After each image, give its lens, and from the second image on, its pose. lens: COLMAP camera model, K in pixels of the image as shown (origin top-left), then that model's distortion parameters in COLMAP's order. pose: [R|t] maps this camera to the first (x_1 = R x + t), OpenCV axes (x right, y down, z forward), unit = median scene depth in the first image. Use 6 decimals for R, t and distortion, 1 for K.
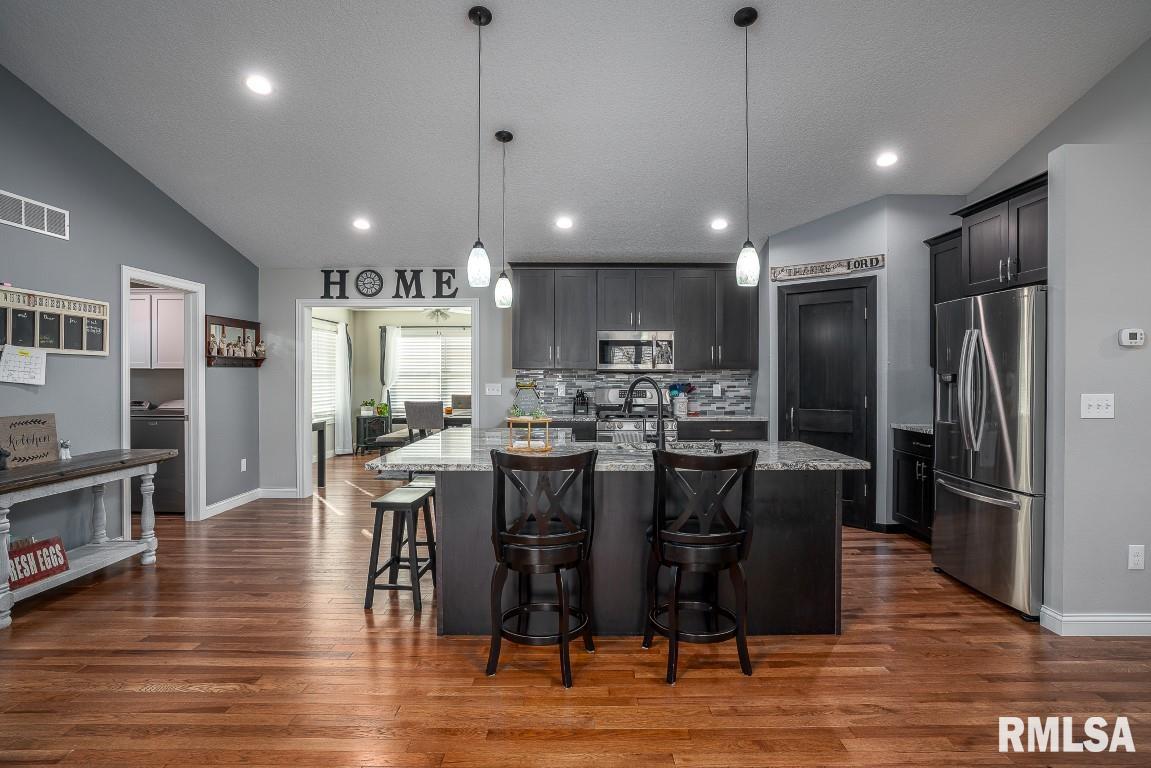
lens RADIAL K [[611.6, 0, 577.3], [0, 611.6, 379.3], [0, 0, 1]] dist [-0.019130, -0.000092]
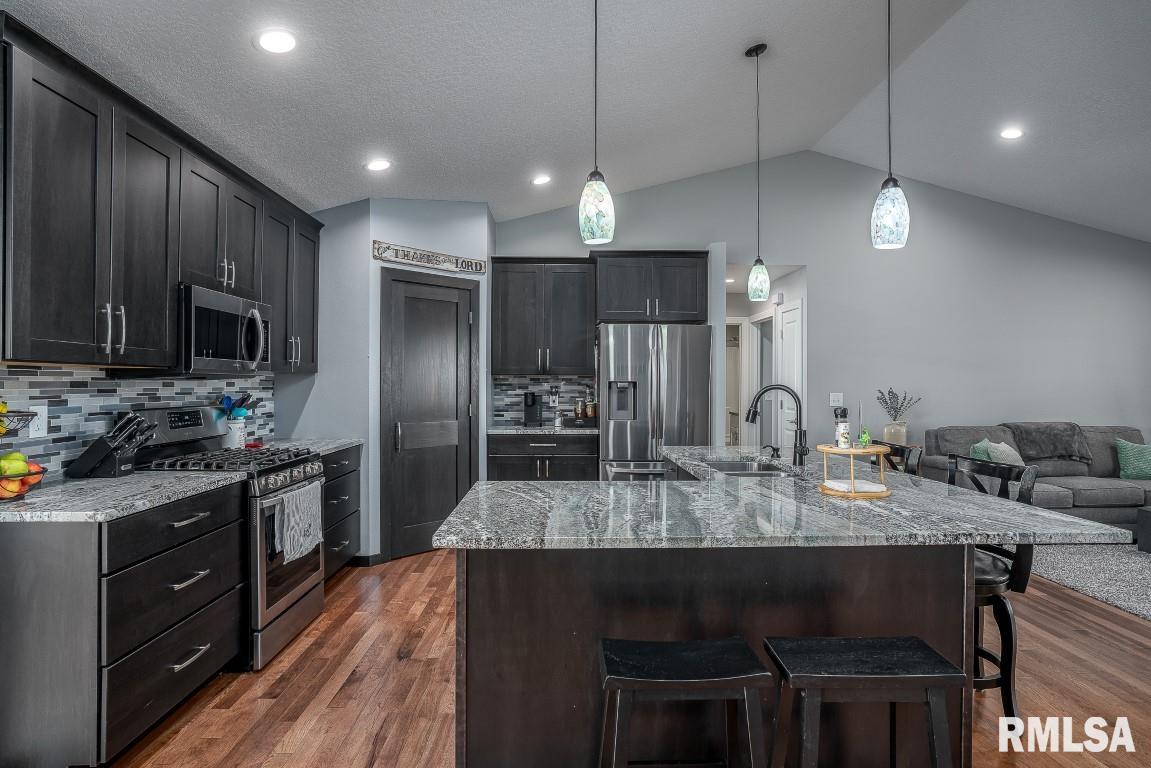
lens RADIAL K [[649.7, 0, 575.9], [0, 649.7, 380.4], [0, 0, 1]] dist [-0.005184, -0.000953]
pose [[-0.034947, 0.004576, 0.999379, -0.524563], [0.006413, 0.999970, -0.004354, -0.004335], [-0.999369, 0.006257, -0.034975, 0.826239]]
